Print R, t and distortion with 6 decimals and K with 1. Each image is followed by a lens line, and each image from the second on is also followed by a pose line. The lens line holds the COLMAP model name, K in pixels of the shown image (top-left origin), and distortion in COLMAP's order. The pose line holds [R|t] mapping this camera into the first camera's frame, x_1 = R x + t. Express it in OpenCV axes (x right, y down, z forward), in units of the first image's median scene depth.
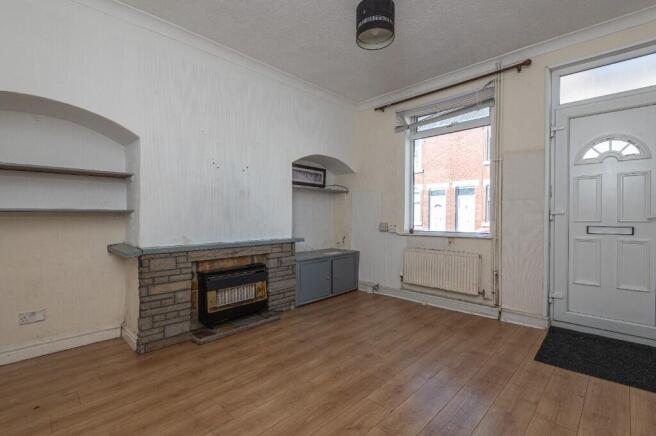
lens RADIAL K [[296.1, 0, 328.3], [0, 296.1, 214.5], [0, 0, 1]] dist [0.030647, -0.016515]
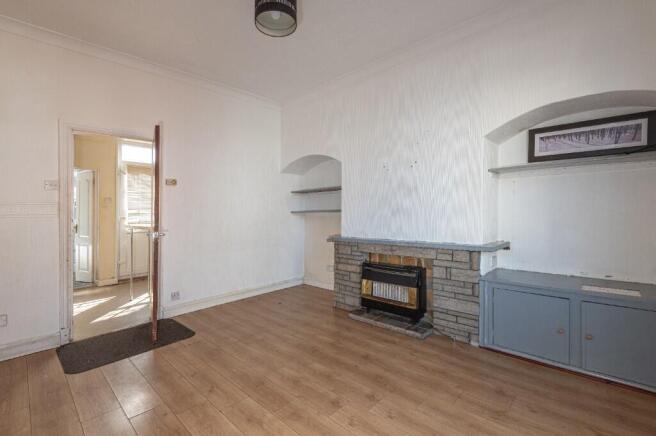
lens RADIAL K [[296.1, 0, 328.3], [0, 296.1, 214.5], [0, 0, 1]] dist [0.030647, -0.016515]
pose [[0.022265, 0.002120, -0.999750, 0.707112], [0.013880, 0.999901, 0.002430, 0.000396], [0.999656, -0.013930, 0.022234, 0.783360]]
